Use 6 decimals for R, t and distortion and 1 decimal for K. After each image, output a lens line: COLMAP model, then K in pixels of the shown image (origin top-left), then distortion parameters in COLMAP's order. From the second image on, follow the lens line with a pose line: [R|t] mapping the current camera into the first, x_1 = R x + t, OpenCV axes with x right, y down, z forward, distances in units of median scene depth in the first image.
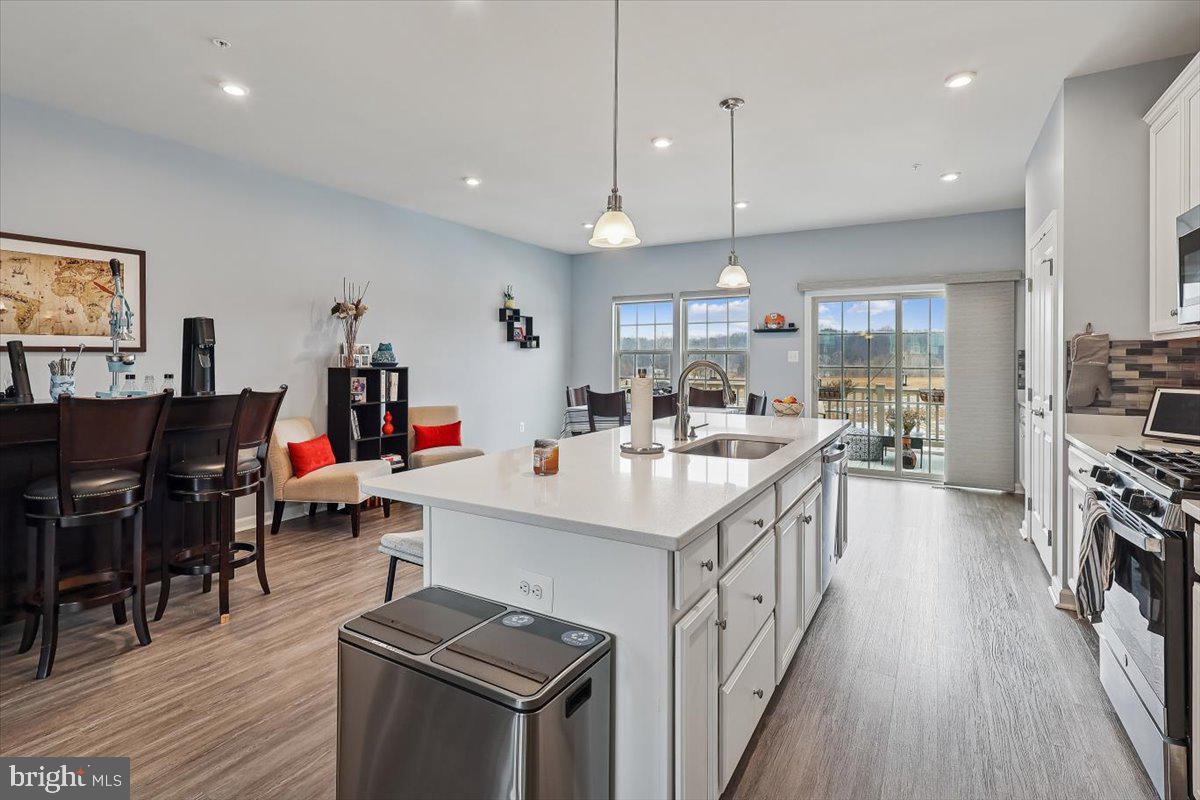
lens RADIAL K [[583.0, 0, 591.3], [0, 583.0, 355.3], [0, 0, 1]] dist [-0.001531, 0.000061]
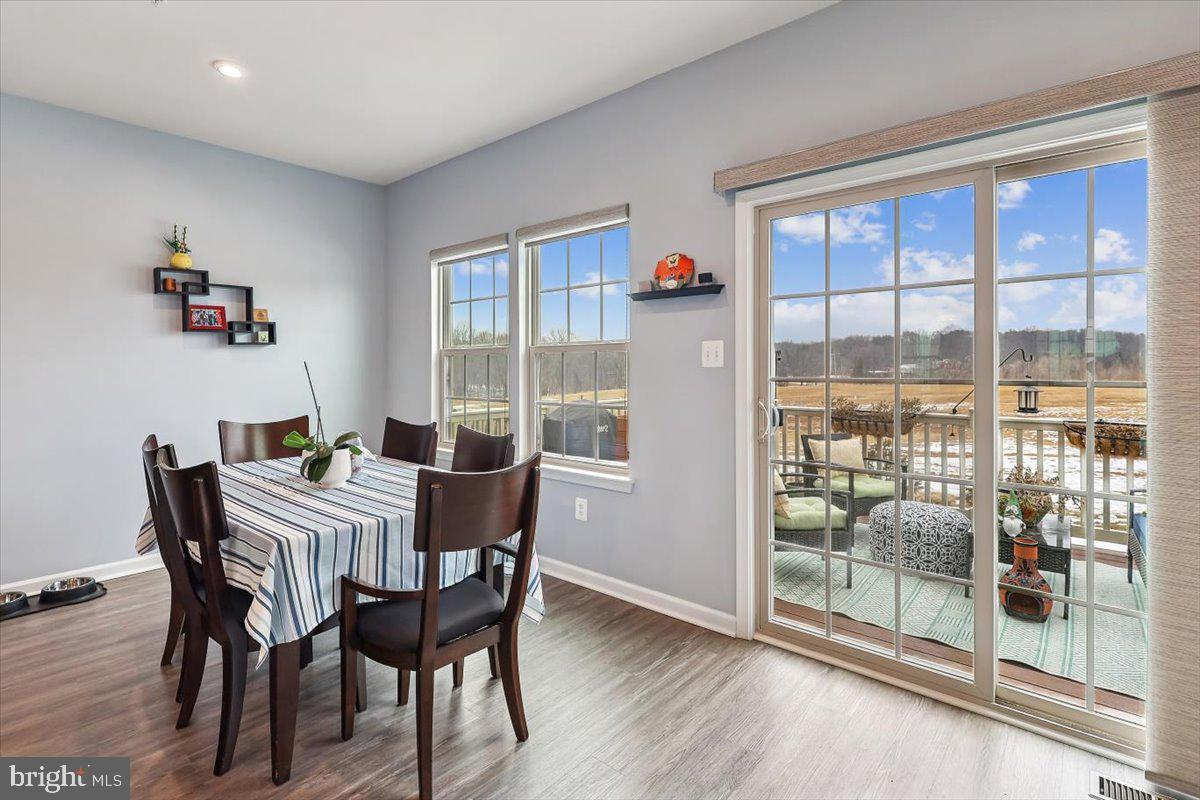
lens RADIAL K [[583.0, 0, 593.3], [0, 583.0, 367.2], [0, 0, 1]] dist [-0.001531, 0.000061]
pose [[0.983506, -0.006625, -0.180755, 0.323767], [0.009785, 0.999814, 0.016597, 0.003068], [0.180612, -0.018092, 0.983388, 0.556030]]
